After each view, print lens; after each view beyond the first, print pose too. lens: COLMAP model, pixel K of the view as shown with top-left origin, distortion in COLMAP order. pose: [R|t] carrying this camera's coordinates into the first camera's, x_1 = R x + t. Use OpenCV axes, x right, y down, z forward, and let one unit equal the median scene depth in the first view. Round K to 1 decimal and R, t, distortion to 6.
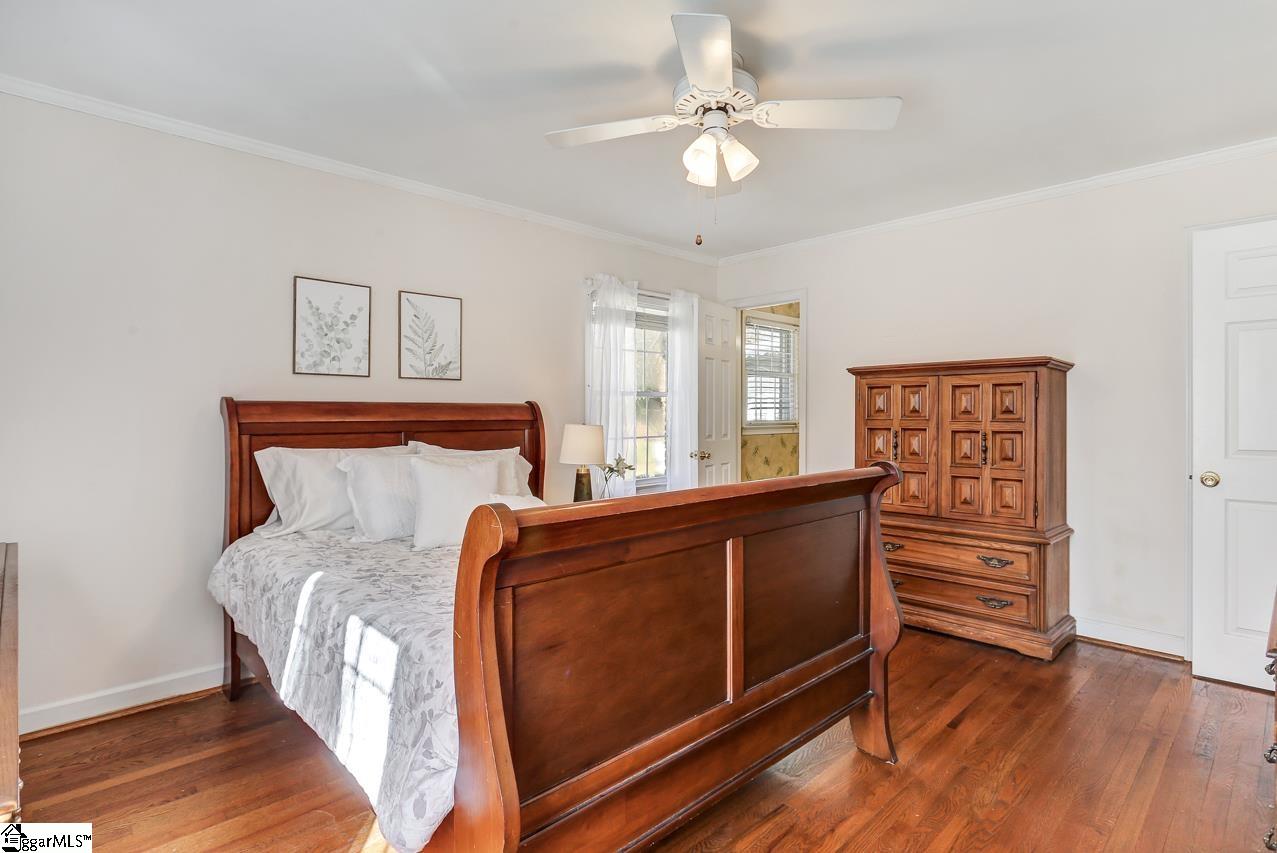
lens RADIAL K [[637.6, 0, 639.0], [0, 637.6, 412.8], [0, 0, 1]] dist [-0.006770, 0.001773]
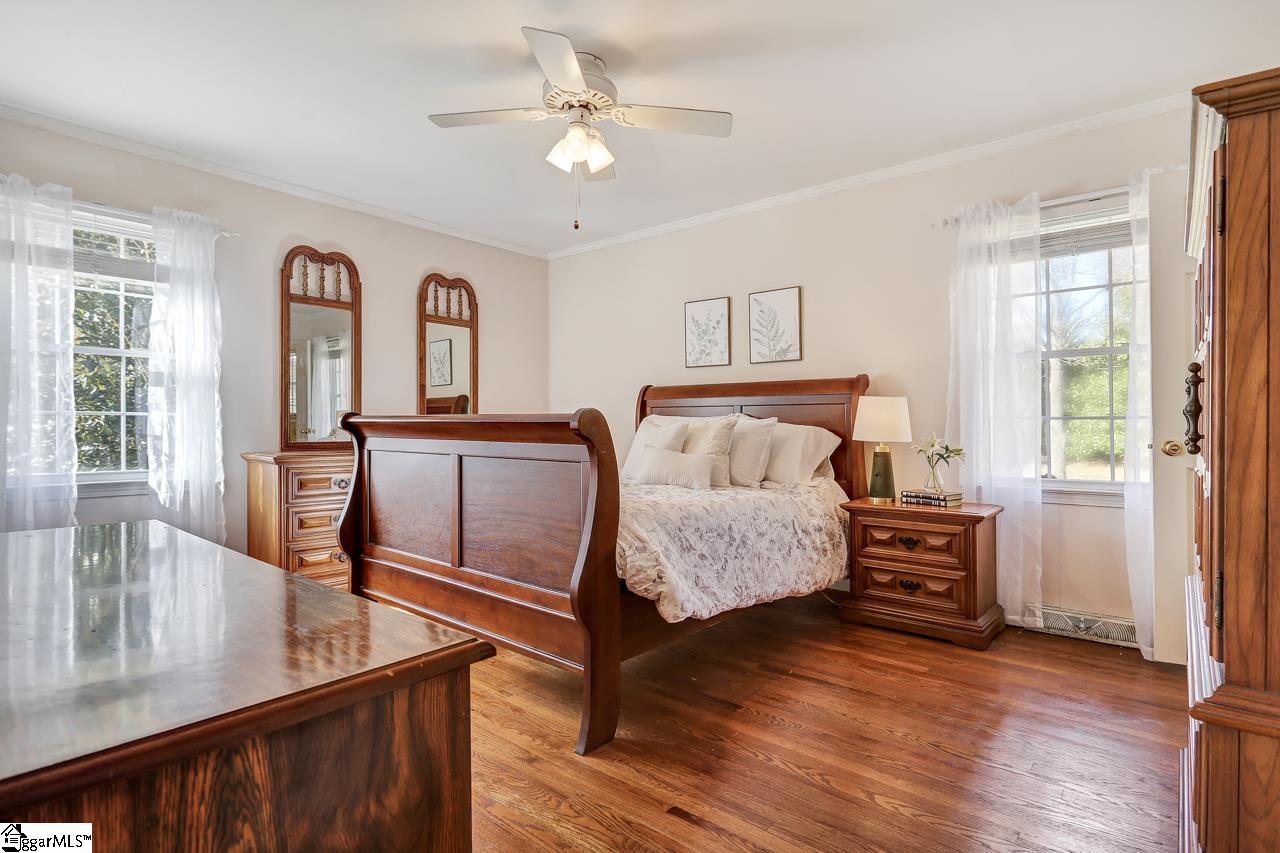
lens RADIAL K [[639.1, 0, 640.5], [0, 639.1, 428.0], [0, 0, 1]] dist [-0.006770, 0.001773]
pose [[0.100504, 0.005967, -0.994919, 0.838067], [-0.006709, 0.999963, 0.005319, 0.065521], [0.994914, 0.006140, 0.100540, 0.652343]]
